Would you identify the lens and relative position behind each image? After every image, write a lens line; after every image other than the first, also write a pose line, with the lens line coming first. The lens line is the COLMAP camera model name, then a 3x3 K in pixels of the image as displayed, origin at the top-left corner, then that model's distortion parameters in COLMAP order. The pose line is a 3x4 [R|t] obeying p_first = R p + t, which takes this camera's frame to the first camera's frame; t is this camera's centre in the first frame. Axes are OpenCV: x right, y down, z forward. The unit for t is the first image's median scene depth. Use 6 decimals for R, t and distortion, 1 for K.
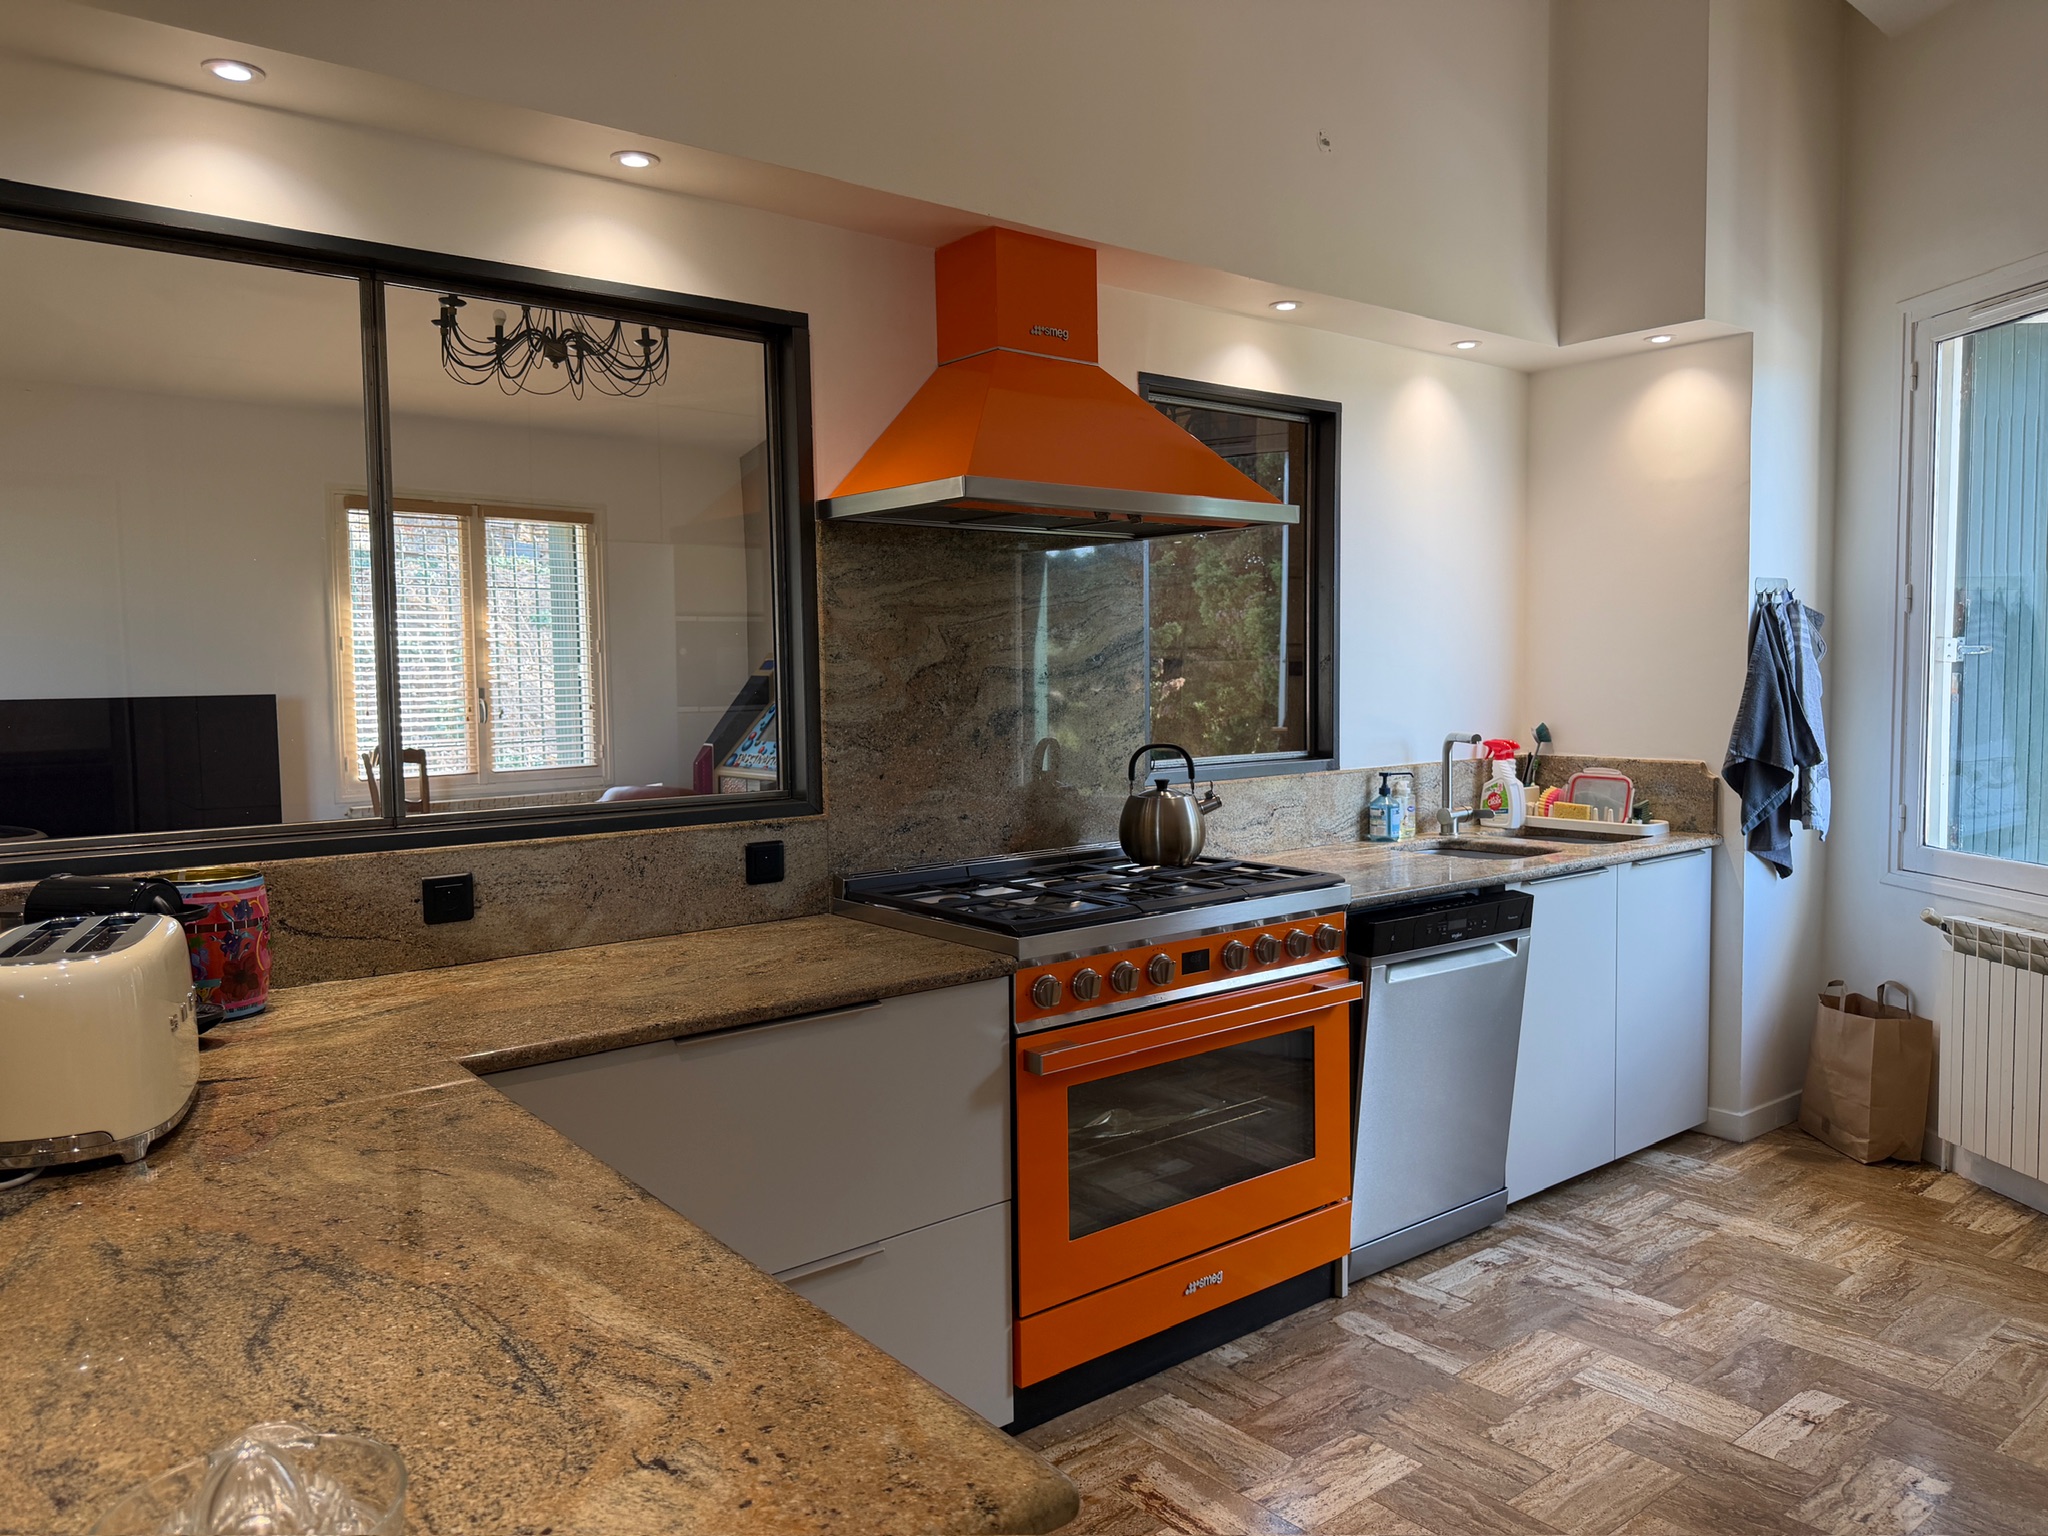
lens RADIAL K [[1444.2, 0, 1013.1], [0, 1444.2, 754.1], [0, 0, 1]] dist [0.128887, -0.239877]
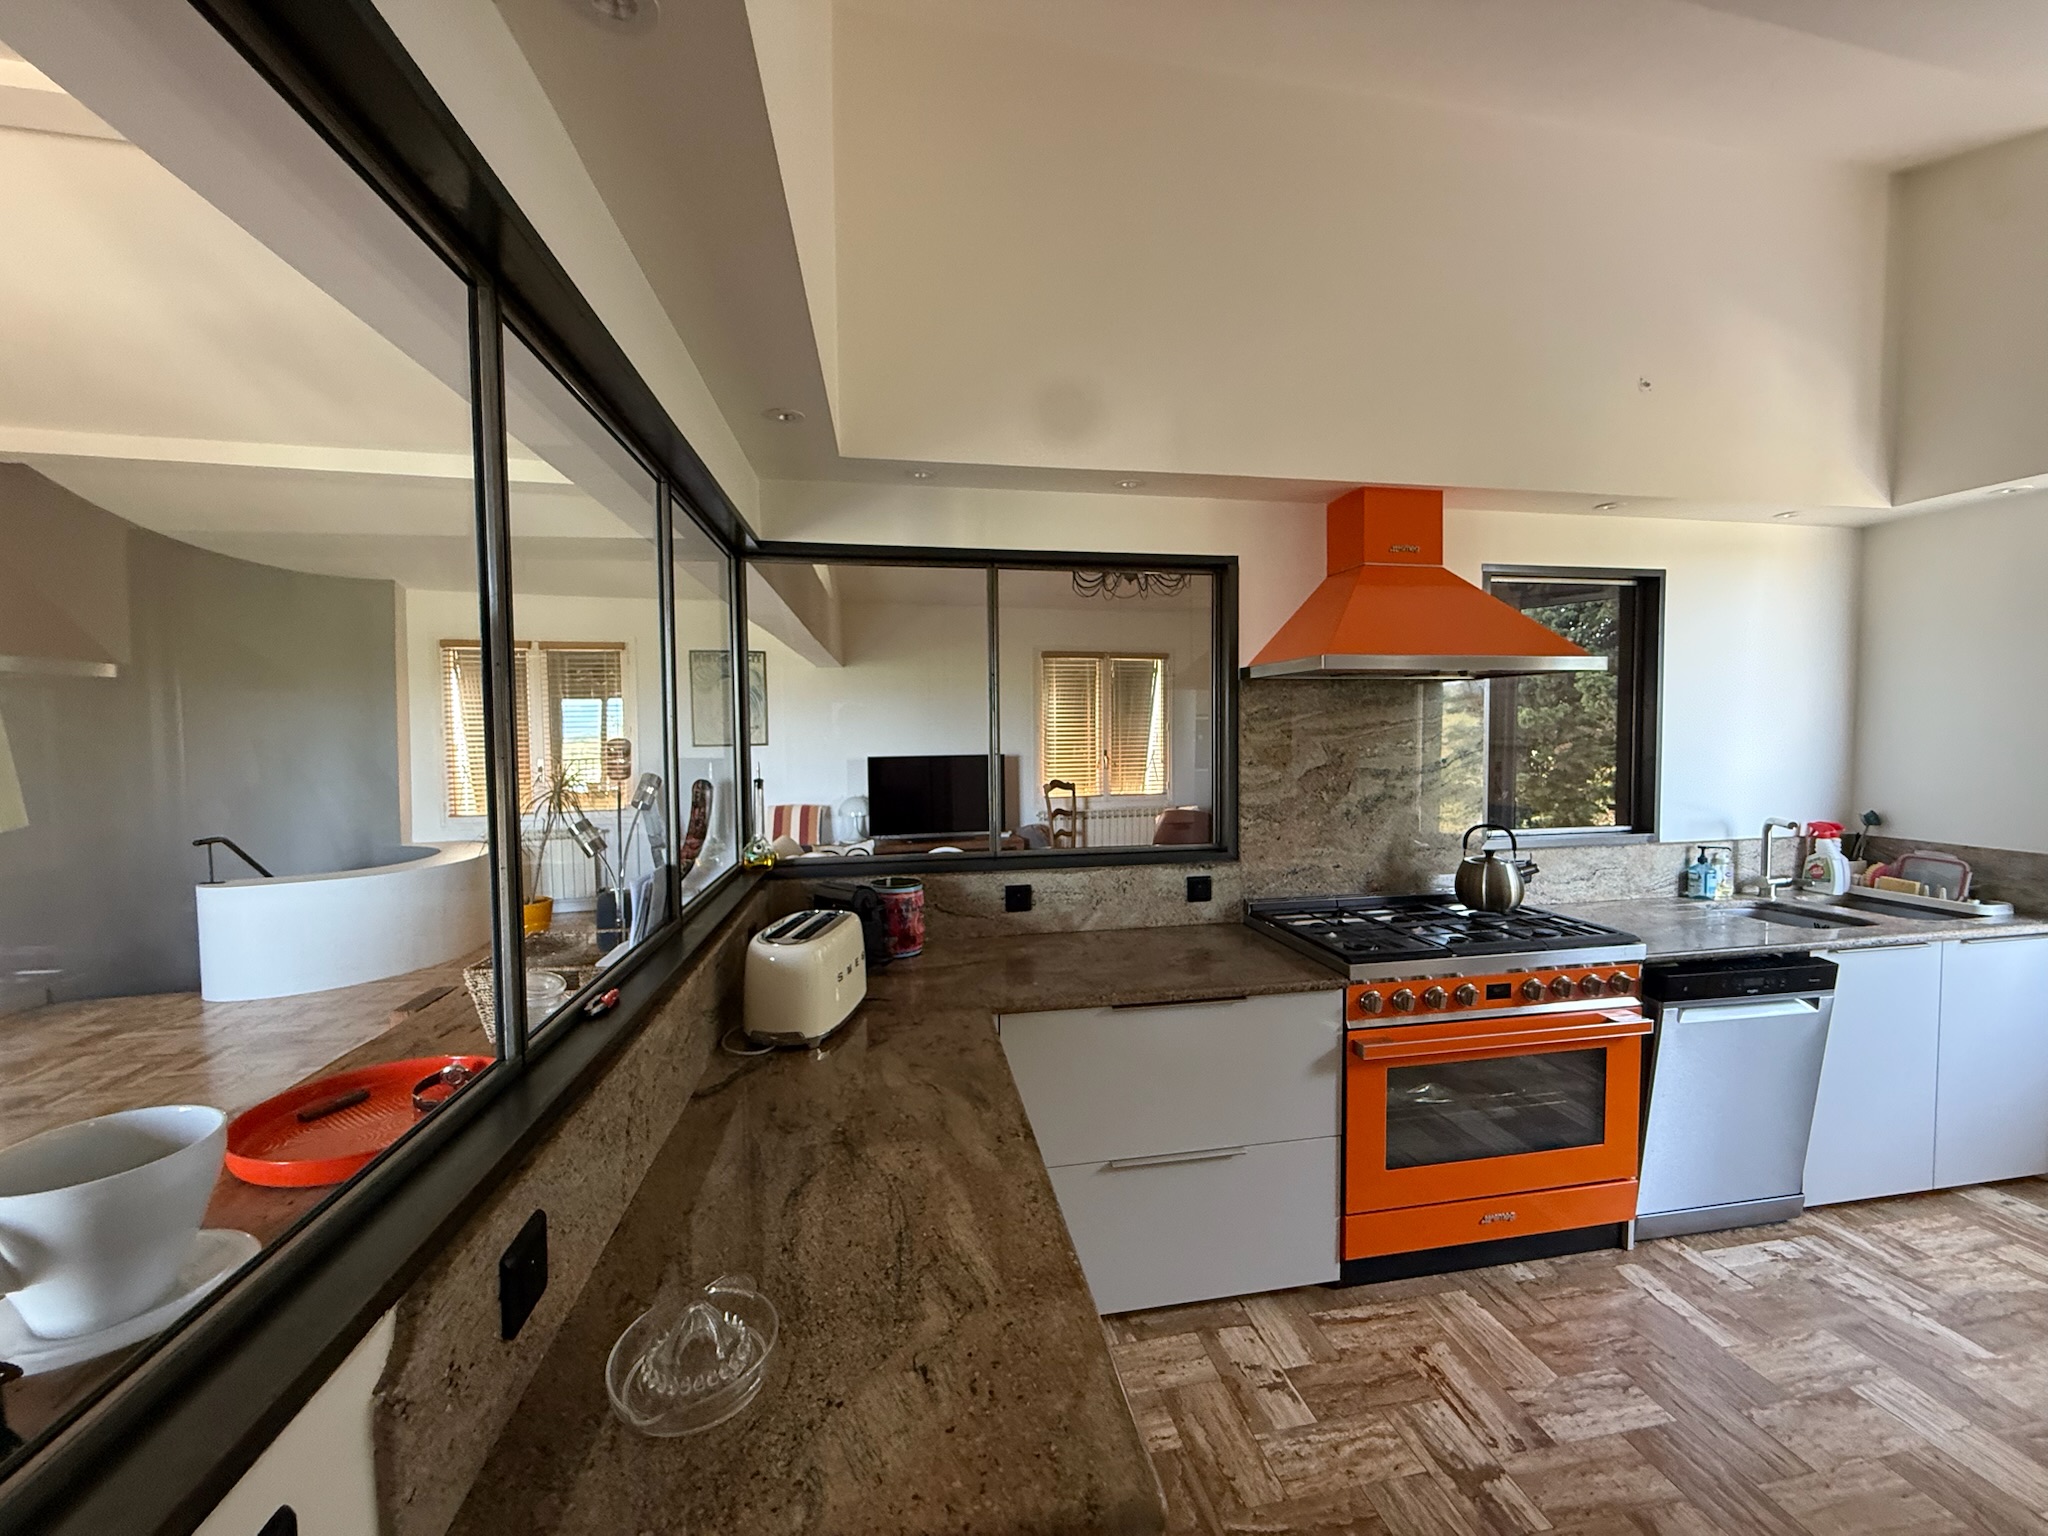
lens RADIAL K [[819.3, 0, 1013.8], [0, 819.3, 760.6], [0, 0, 1]] dist [-0.003228, 0.001062]
pose [[0.878970, 0.023370, -0.476304, 0.076268], [-0.029343, 0.999556, -0.005105, -0.054931], [0.475973, 0.018464, 0.879266, 0.070533]]
